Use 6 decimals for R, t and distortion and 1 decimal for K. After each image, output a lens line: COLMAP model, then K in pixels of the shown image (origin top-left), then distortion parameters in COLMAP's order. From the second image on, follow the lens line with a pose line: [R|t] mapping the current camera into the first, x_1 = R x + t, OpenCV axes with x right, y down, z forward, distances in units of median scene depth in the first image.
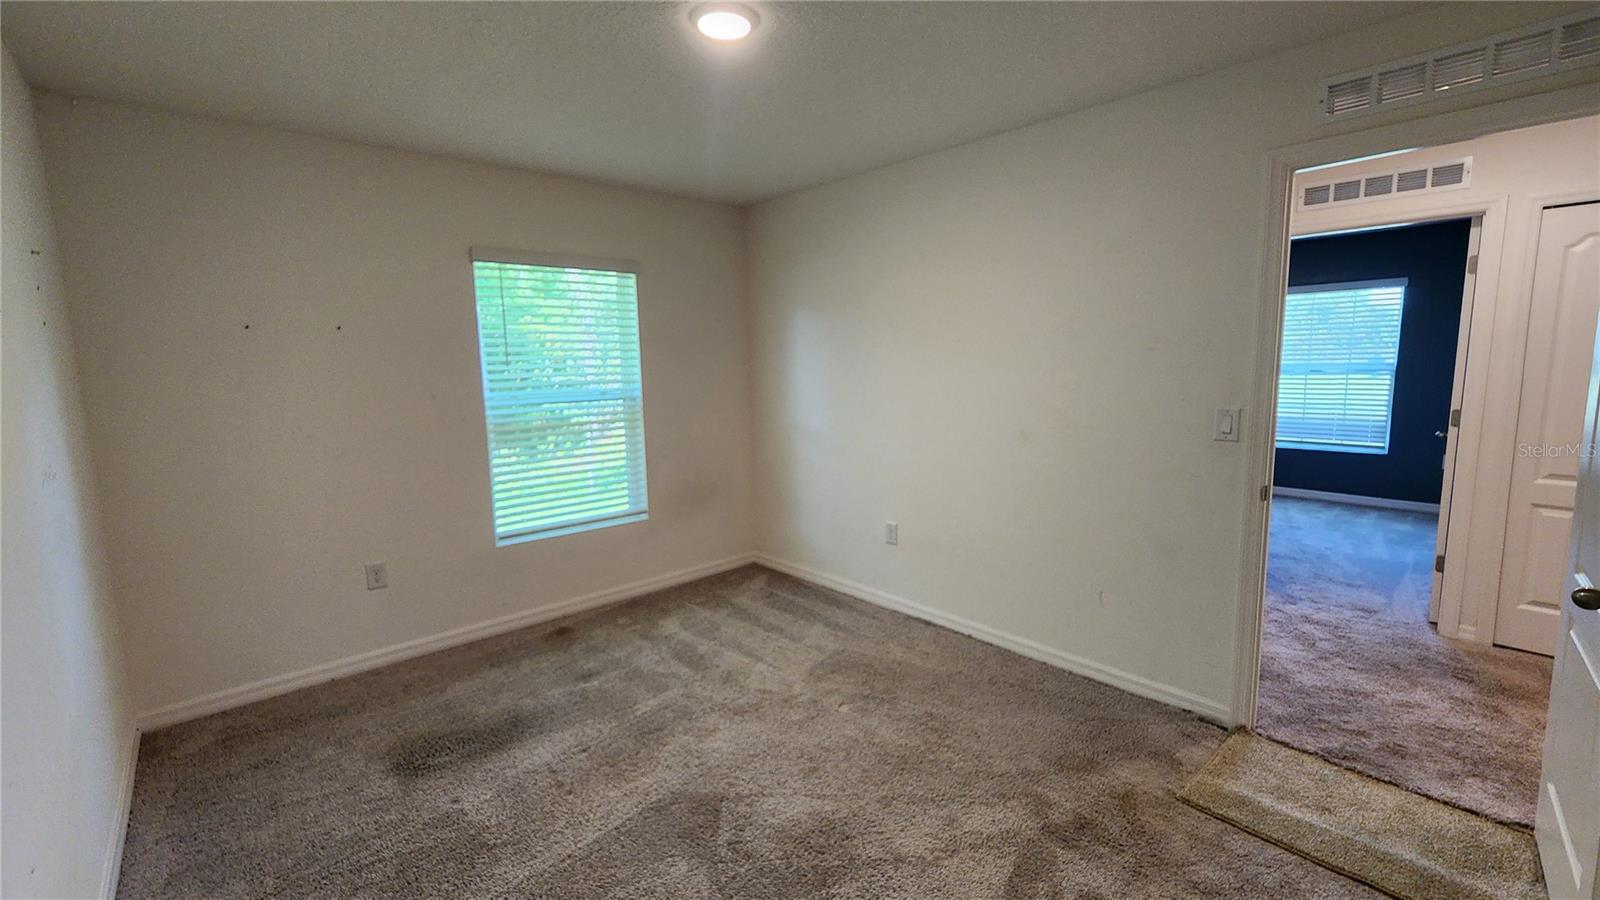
lens RADIAL K [[668.3, 0, 800.0], [0, 668.3, 450.0], [0, 0, 1]] dist [-0.000614, -0.000067]
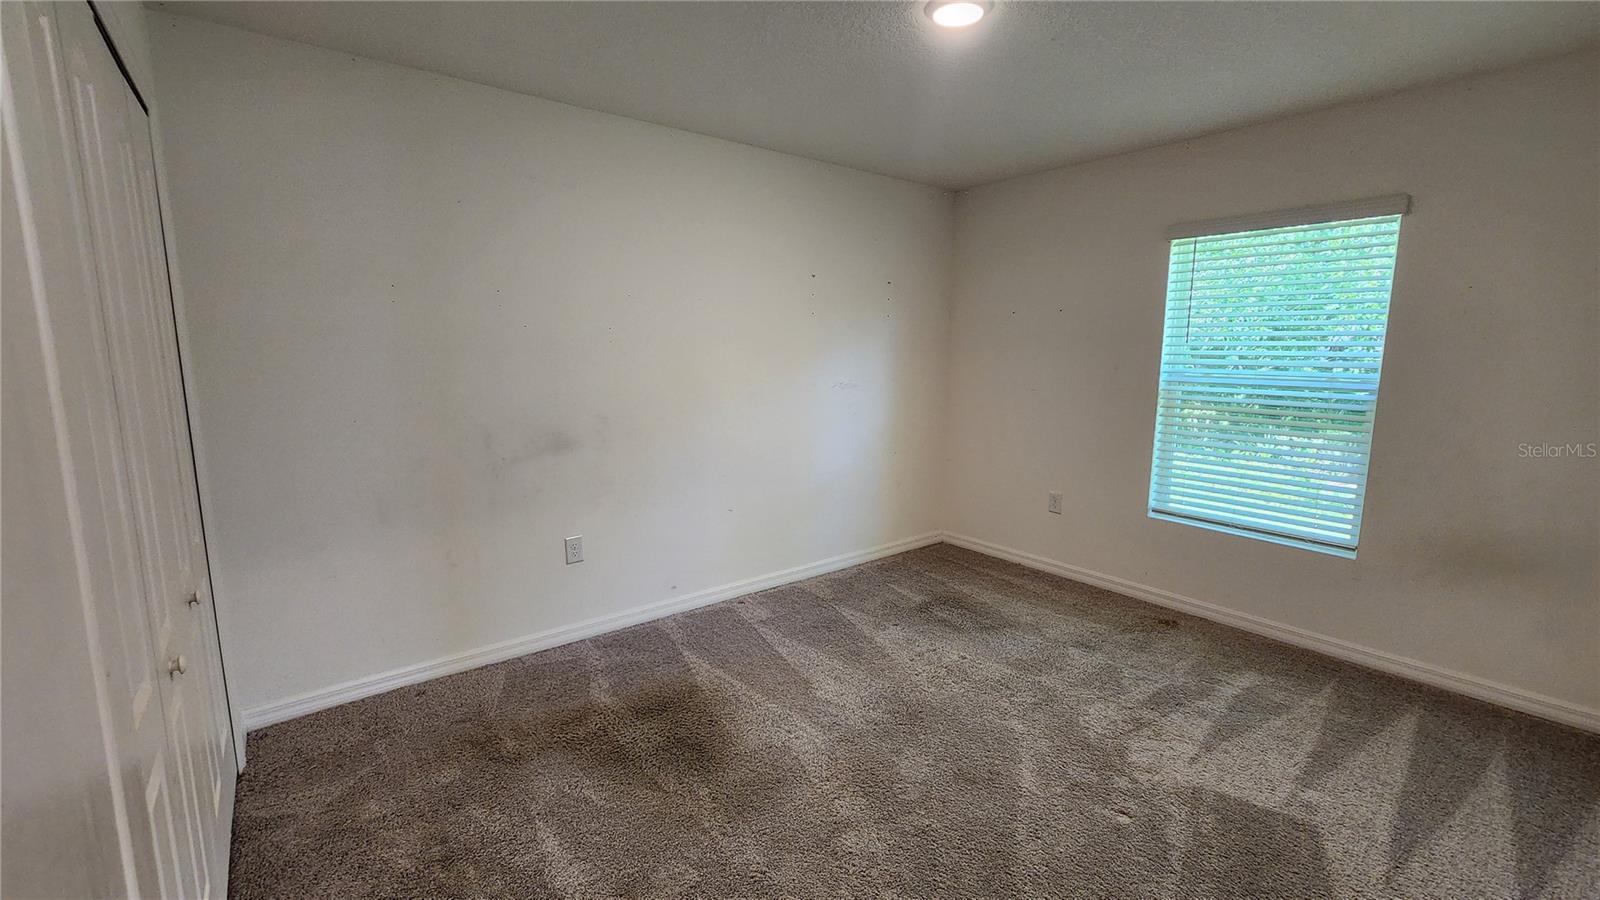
lens RADIAL K [[668.3, 0, 800.0], [0, 668.3, 450.0], [0, 0, 1]] dist [-0.000614, -0.000067]
pose [[-0.064818, 0.177796, -0.981930, 0.582105], [-0.141029, 0.972491, 0.185396, -0.071834], [0.987881, 0.150497, -0.037961, 0.491106]]
